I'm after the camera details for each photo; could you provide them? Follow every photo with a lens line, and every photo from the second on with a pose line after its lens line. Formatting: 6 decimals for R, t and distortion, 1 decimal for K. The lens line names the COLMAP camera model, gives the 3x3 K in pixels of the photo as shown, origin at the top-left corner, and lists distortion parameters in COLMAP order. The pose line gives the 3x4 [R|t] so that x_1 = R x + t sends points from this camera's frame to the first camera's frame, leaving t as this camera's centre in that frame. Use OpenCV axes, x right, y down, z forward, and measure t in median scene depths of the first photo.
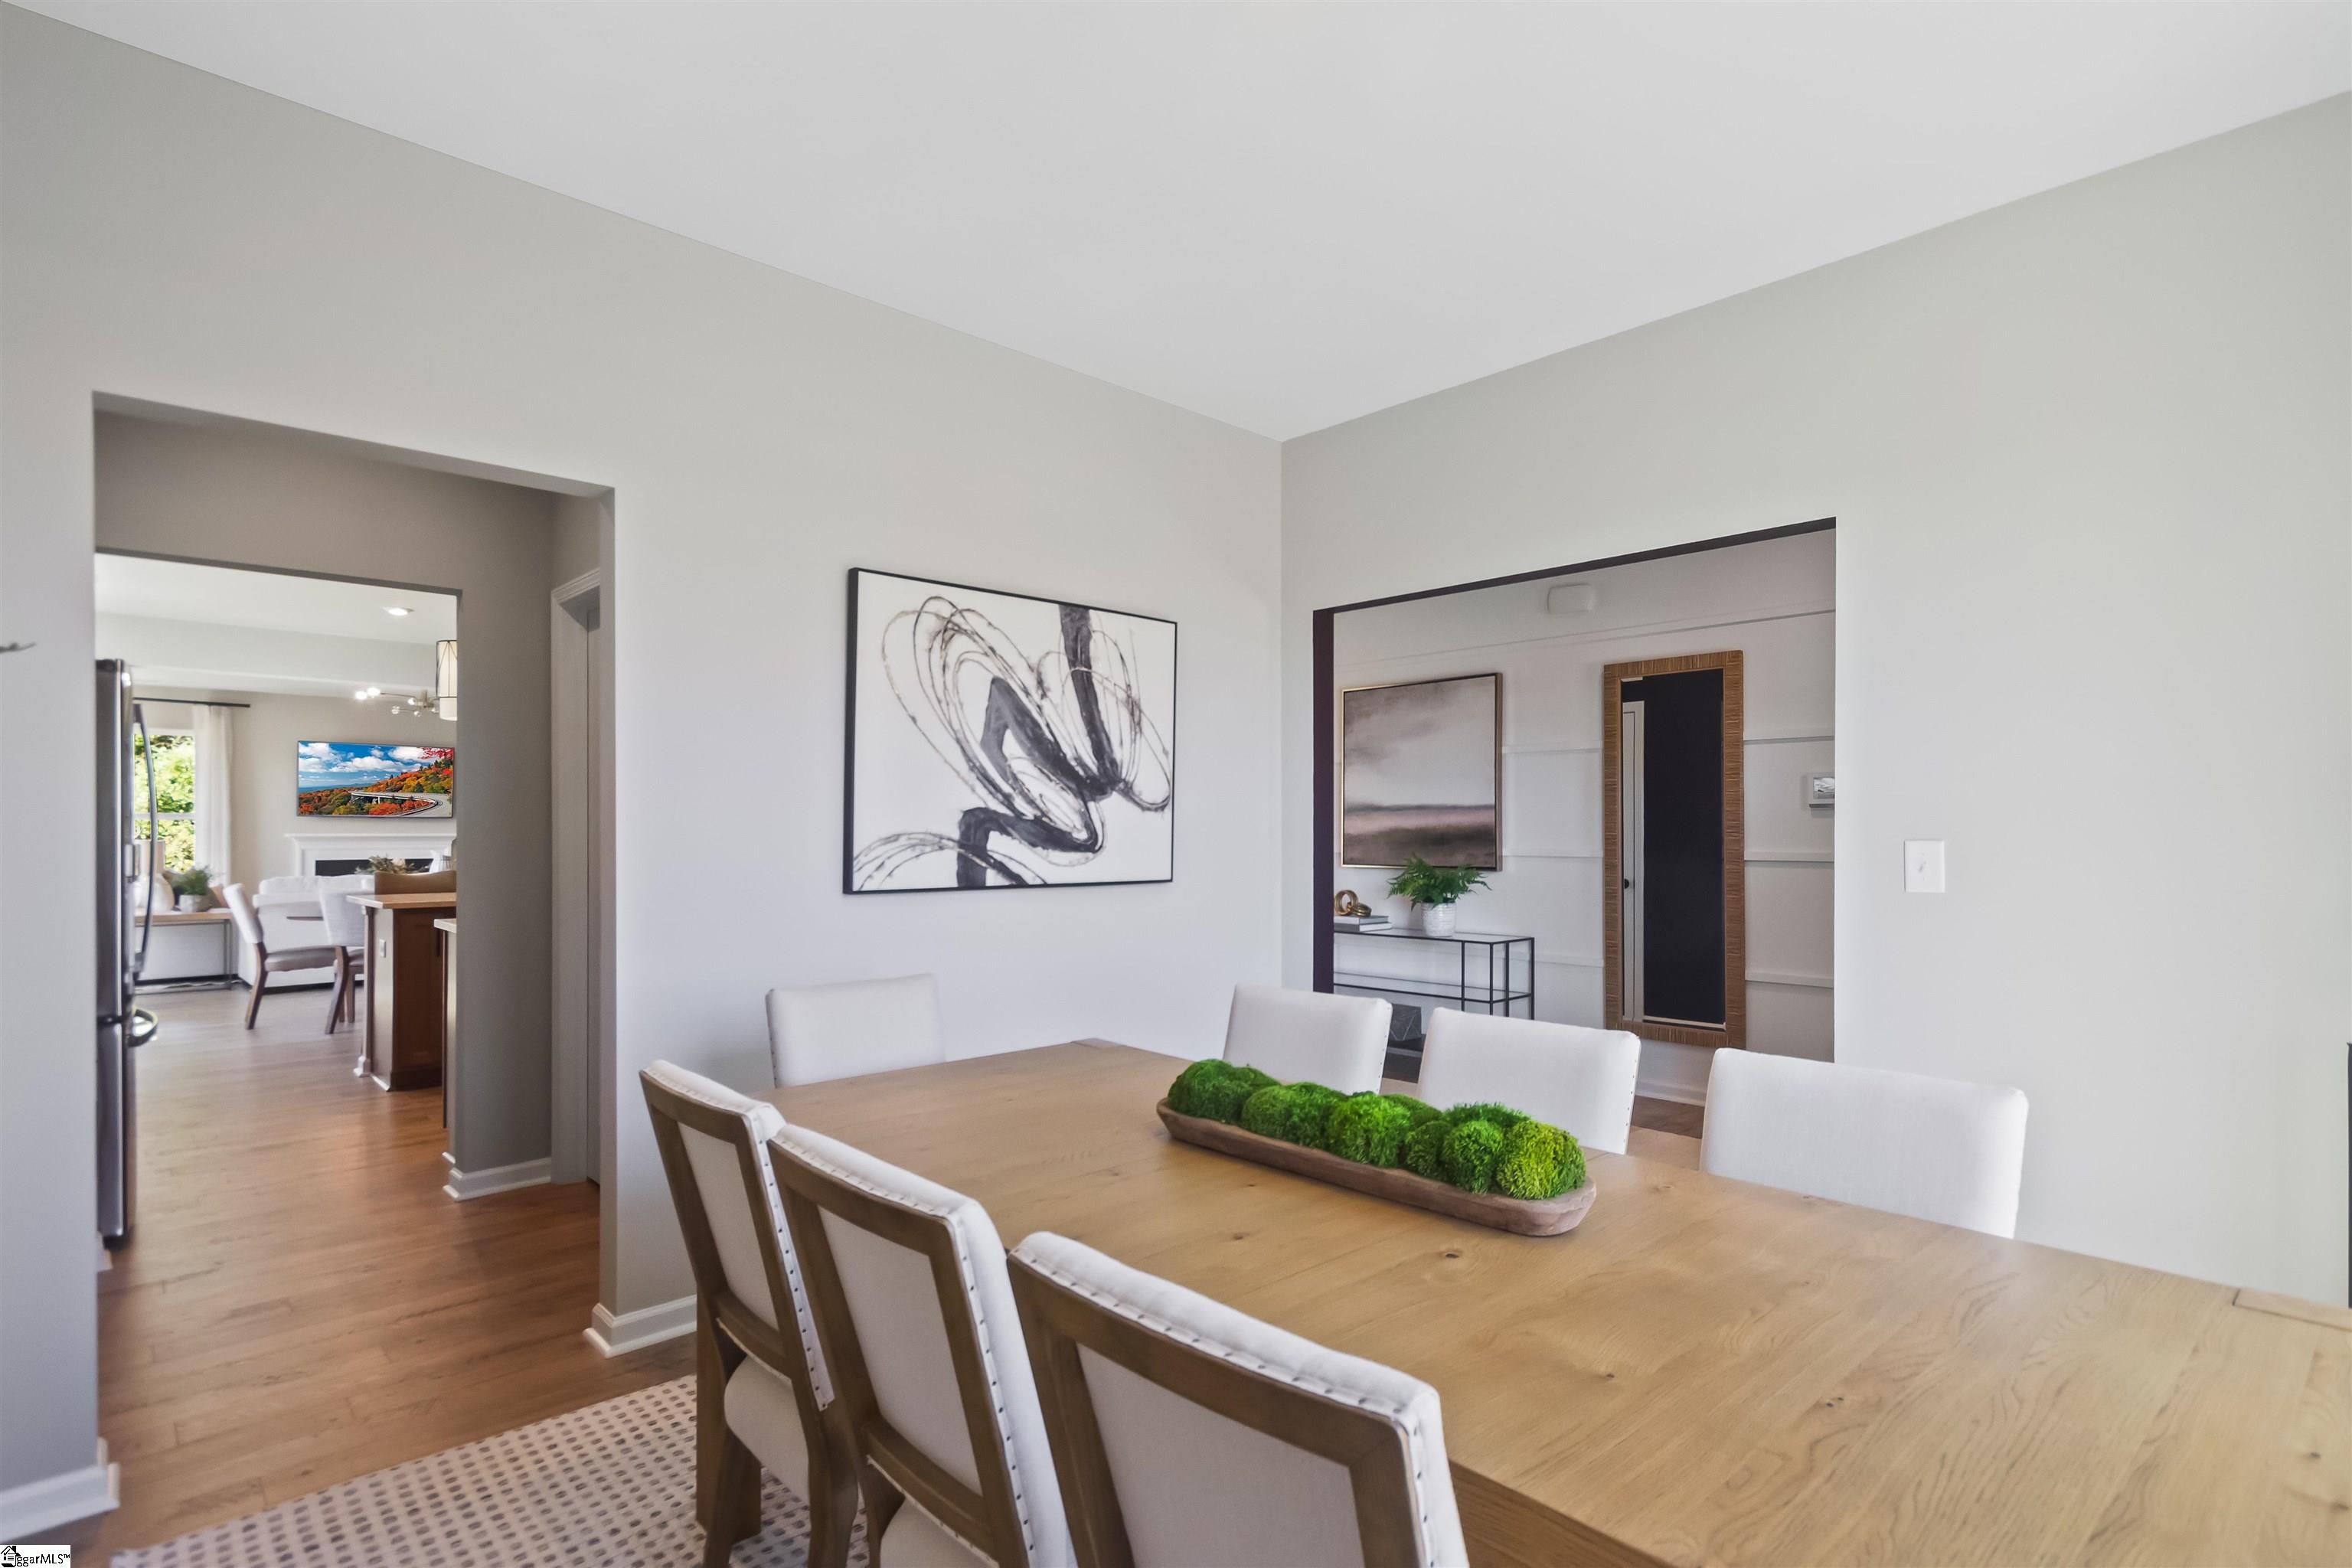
lens RADIAL K [[1107.3, 0, 1175.4], [0, 1107.3, 806.6], [0, 0, 1]] dist [-0.001418, 0.001556]
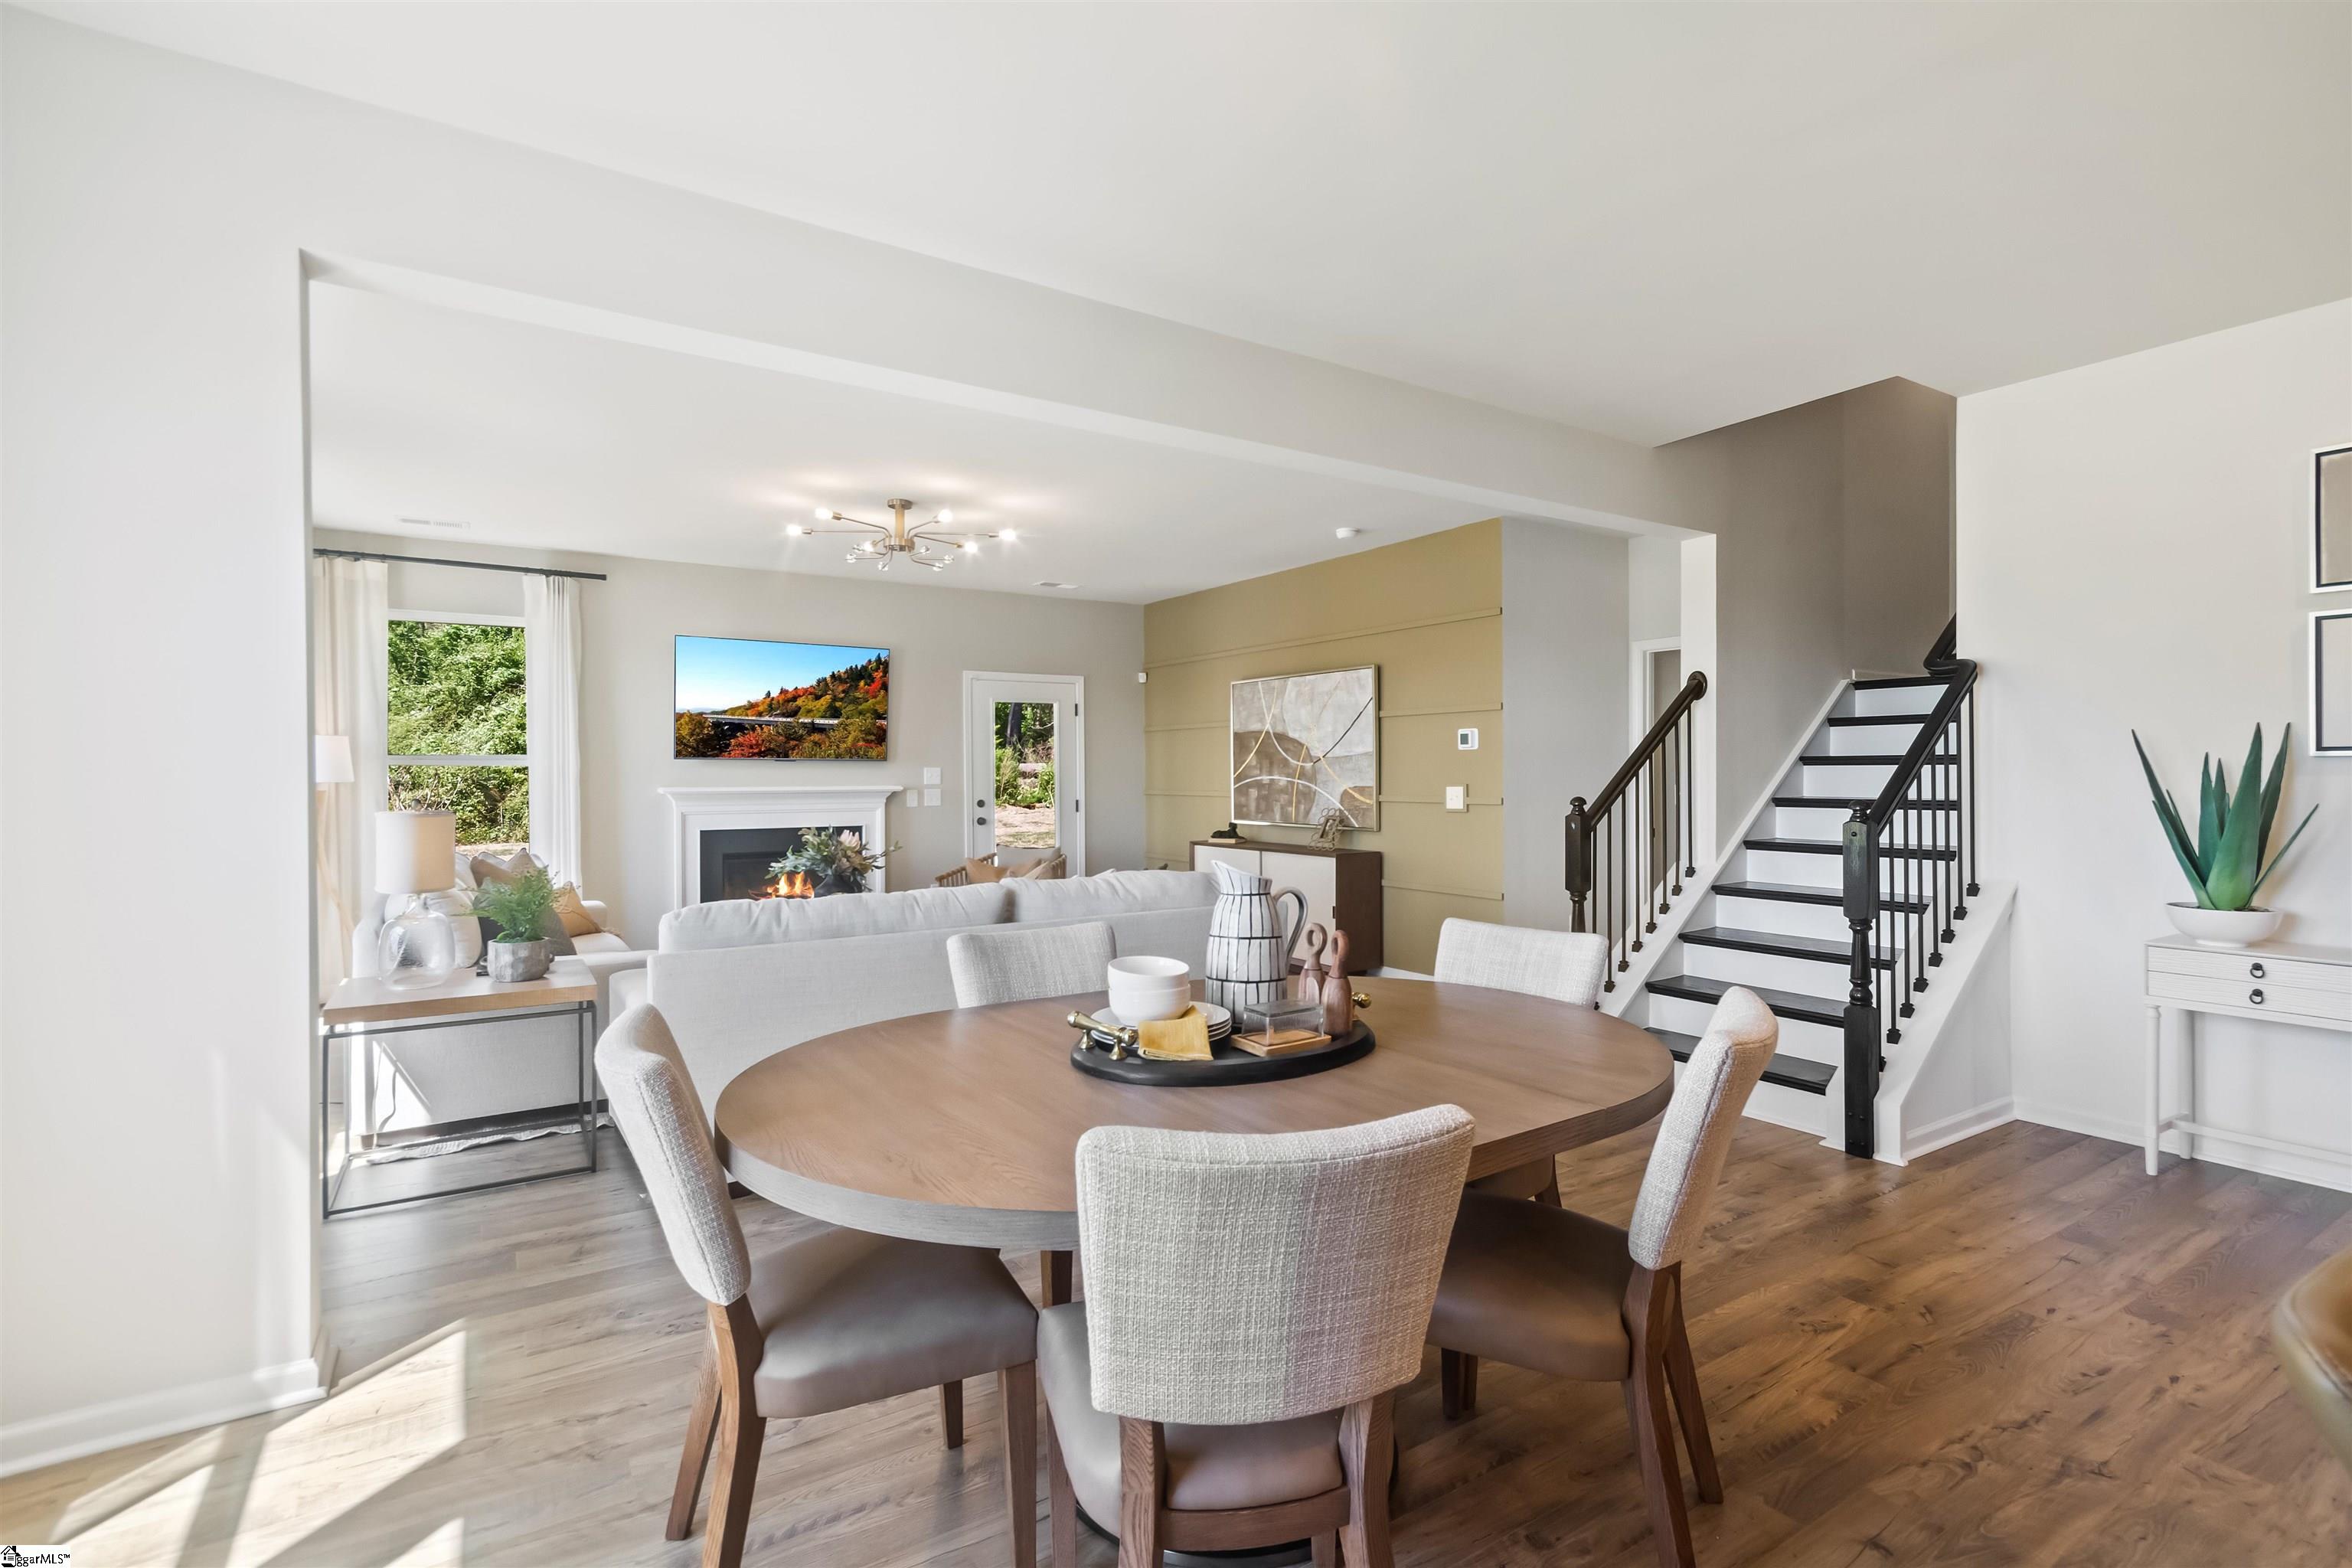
lens RADIAL K [[1107.3, 0, 1181.5], [0, 1107.3, 776.6], [0, 0, 1]] dist [-0.001418, 0.001556]
pose [[0.980233, 0.009361, -0.197627, -0.310759], [-0.005203, 0.999754, 0.021548, 0.003761], [0.197781, -0.020094, 0.980040, 0.357017]]
